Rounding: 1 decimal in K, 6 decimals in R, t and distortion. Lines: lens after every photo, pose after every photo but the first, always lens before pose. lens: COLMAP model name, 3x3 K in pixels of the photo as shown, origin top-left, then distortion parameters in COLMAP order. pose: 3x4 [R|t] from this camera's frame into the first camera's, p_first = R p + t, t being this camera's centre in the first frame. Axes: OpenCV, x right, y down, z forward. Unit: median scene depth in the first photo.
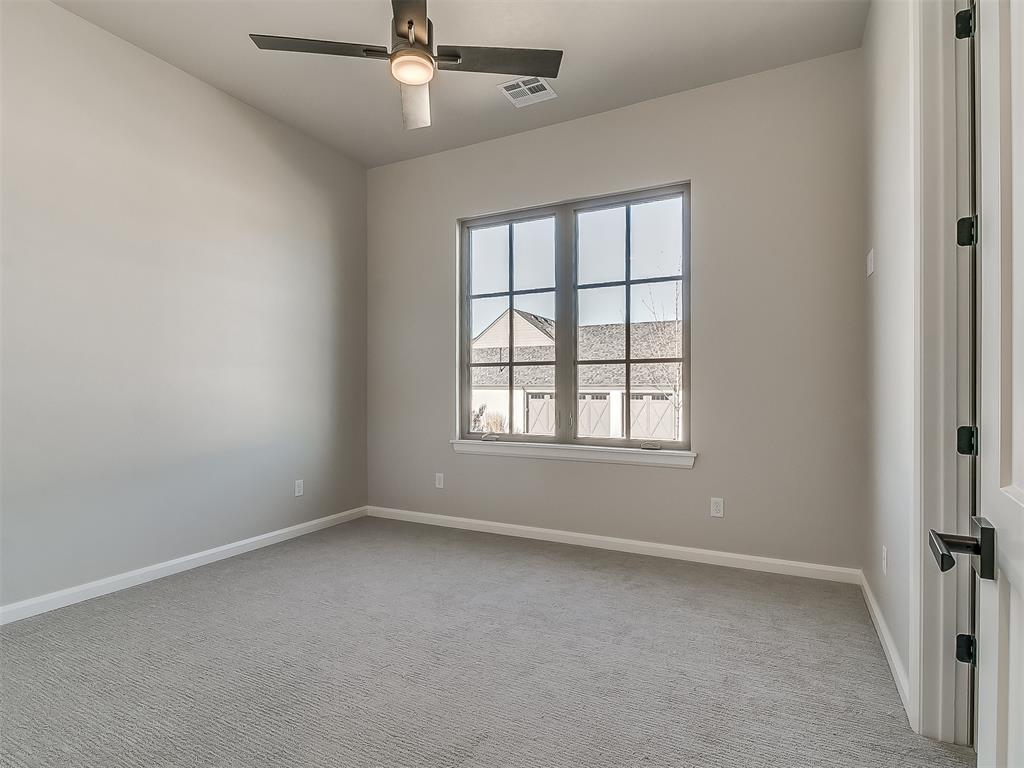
lens RADIAL K [[537.1, 0, 512.2], [0, 537.1, 376.9], [0, 0, 1]] dist [-0.002110, -0.001257]
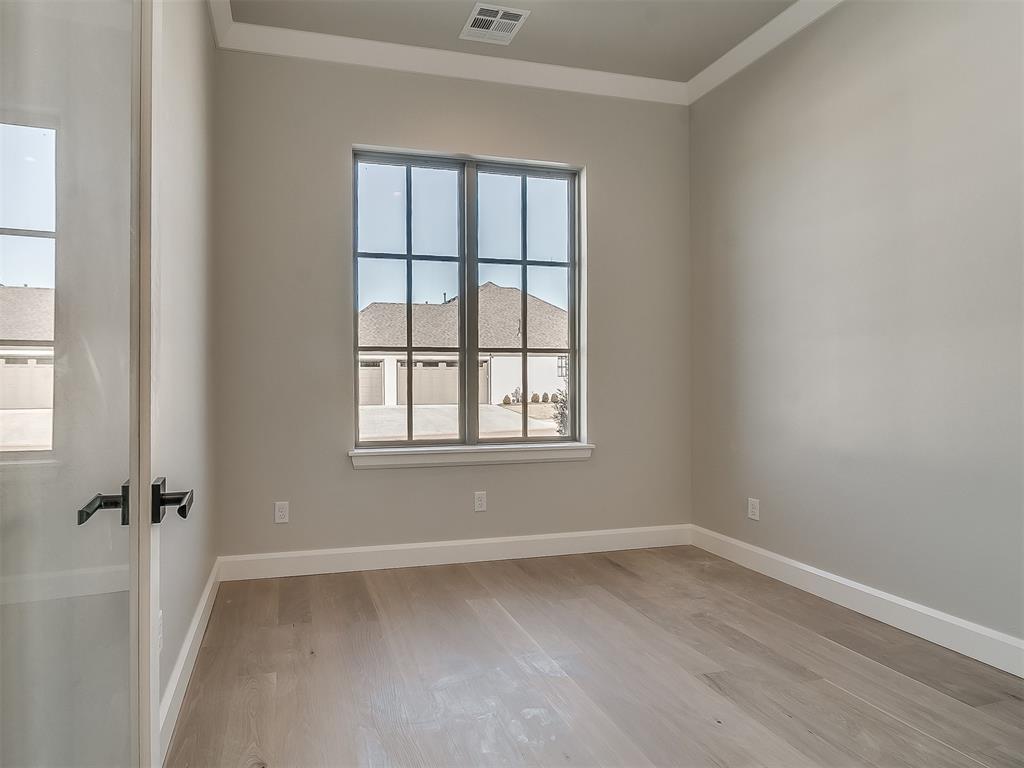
lens RADIAL K [[620.1, 0, 512.0], [0, 620.1, 384.0], [0, 0, 1]] dist [-0.001606, -0.000551]
pose [[0.734821, -0.004040, 0.678250, -0.502914], [-0.012201, 0.999742, 0.019173, 0.007987], [-0.678152, -0.022364, 0.734581, 0.244877]]
